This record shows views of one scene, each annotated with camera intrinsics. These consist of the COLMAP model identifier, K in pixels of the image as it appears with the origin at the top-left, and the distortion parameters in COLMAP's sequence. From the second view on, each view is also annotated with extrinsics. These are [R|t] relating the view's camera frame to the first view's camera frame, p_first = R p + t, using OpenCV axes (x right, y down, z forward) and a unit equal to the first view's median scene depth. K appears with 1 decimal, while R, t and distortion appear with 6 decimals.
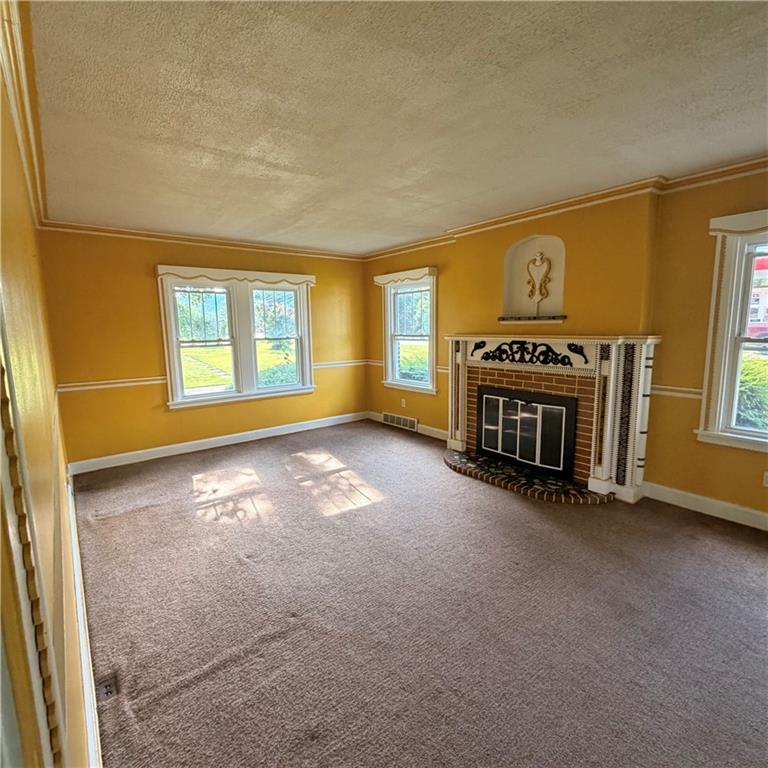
lens RADIAL K [[409.9, 0, 380.7], [0, 409.9, 384.3], [0, 0, 1]] dist [0.000560, 0.000363]
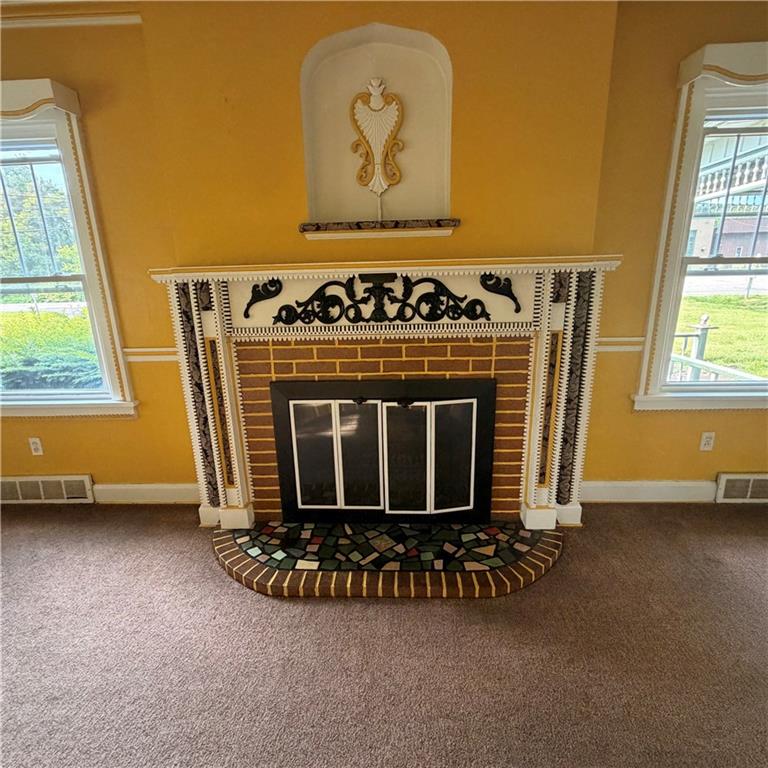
lens RADIAL K [[409.9, 0, 380.7], [0, 409.9, 384.3], [0, 0, 1]] dist [0.000560, 0.000363]
pose [[0.648565, -0.197325, 0.735137, -0.015743], [0.124203, 0.980303, 0.153557, -0.054380], [-0.750958, -0.008285, 0.660298, 0.682371]]
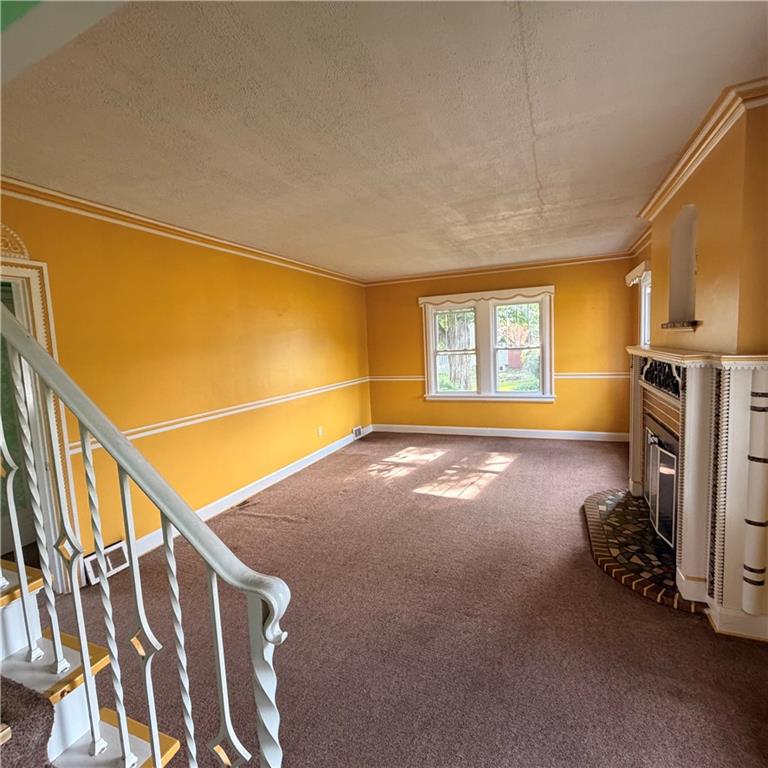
lens RADIAL K [[409.9, 0, 380.7], [0, 409.9, 384.3], [0, 0, 1]] dist [0.000560, 0.000363]
pose [[0.487875, 0.080286, -0.869214, 0.727753], [-0.085478, 0.995370, 0.043961, -0.046532], [0.868719, 0.052851, 0.492478, 0.214872]]
